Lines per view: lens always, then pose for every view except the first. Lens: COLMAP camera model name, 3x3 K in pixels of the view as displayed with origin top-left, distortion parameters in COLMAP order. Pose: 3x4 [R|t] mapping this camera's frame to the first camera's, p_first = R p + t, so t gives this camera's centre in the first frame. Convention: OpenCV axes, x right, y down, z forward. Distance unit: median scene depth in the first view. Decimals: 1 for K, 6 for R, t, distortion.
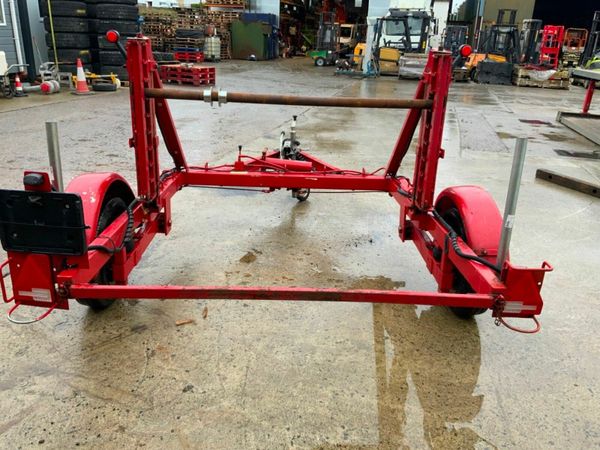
lens RADIAL K [[494.3, 0, 299.2], [0, 494.3, 228.0], [0, 0, 1]] dist [0.101869, -0.192597]
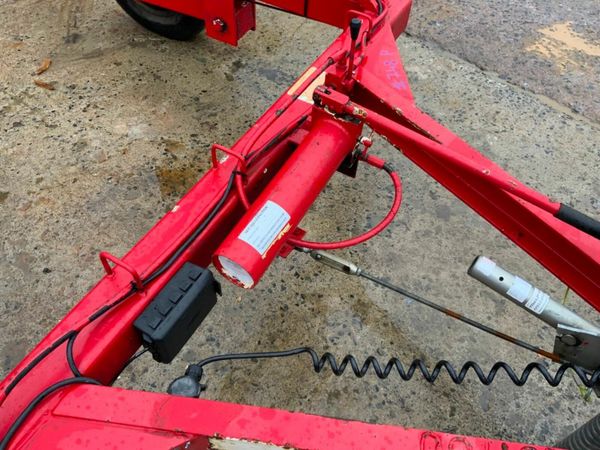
lens RADIAL K [[494.3, 0, 299.2], [0, 494.3, 228.0], [0, 0, 1]] dist [0.101869, -0.192597]
pose [[-0.506552, 0.640079, -0.577671, 0.025573], [-0.339168, 0.468049, 0.816024, -0.066332], [0.792698, 0.609286, -0.019997, 0.213695]]
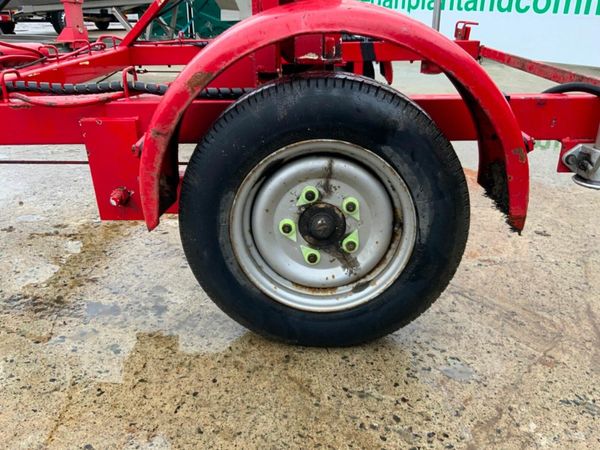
lens RADIAL K [[494.3, 0, 299.2], [0, 494.3, 228.0], [0, 0, 1]] dist [0.101869, -0.192597]
pose [[0.056106, -0.446747, 0.892899, -0.113346], [0.344859, 0.847939, 0.402582, -0.017136], [-0.936976, 0.285337, 0.201639, 0.141726]]
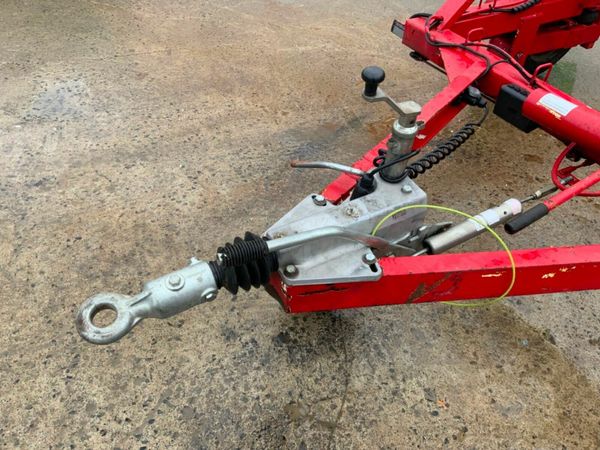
lens RADIAL K [[494.3, 0, 299.2], [0, 494.3, 228.0], [0, 0, 1]] dist [0.101869, -0.192597]
pose [[-0.490589, -0.644483, 0.586484, -0.037003], [0.228327, 0.554454, 0.800280, -0.087460], [-0.840945, 0.526519, -0.124856, 0.262950]]
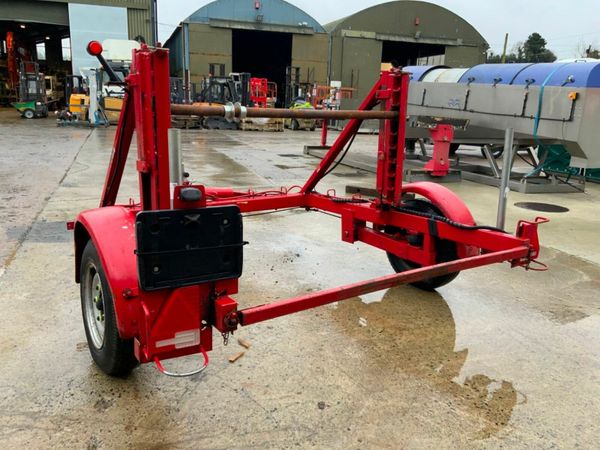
lens RADIAL K [[494.3, 0, 299.2], [0, 494.3, 228.0], [0, 0, 1]] dist [0.101869, -0.192597]
pose [[0.835240, -0.146129, 0.530114, -0.083492], [0.197797, 0.979357, -0.041680, 0.002966], [-0.513080, 0.139667, 0.846902, 0.021044]]
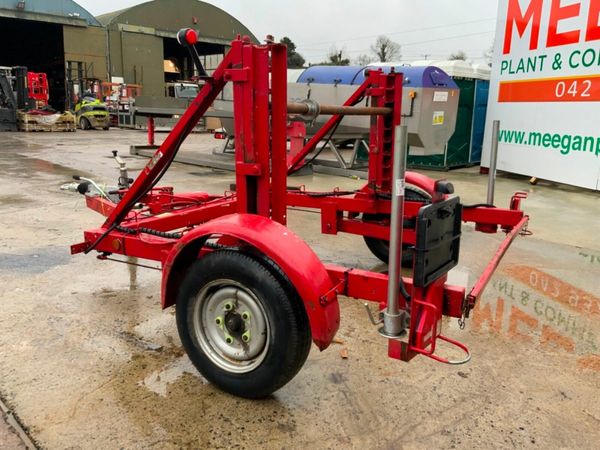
lens RADIAL K [[494.3, 0, 299.2], [0, 494.3, 228.0], [0, 0, 1]] dist [0.101869, -0.192597]
pose [[0.513414, -0.224207, 0.828334, -0.139890], [0.299823, 0.951300, 0.071656, -0.016818], [-0.804060, 0.211564, 0.555633, 0.074608]]
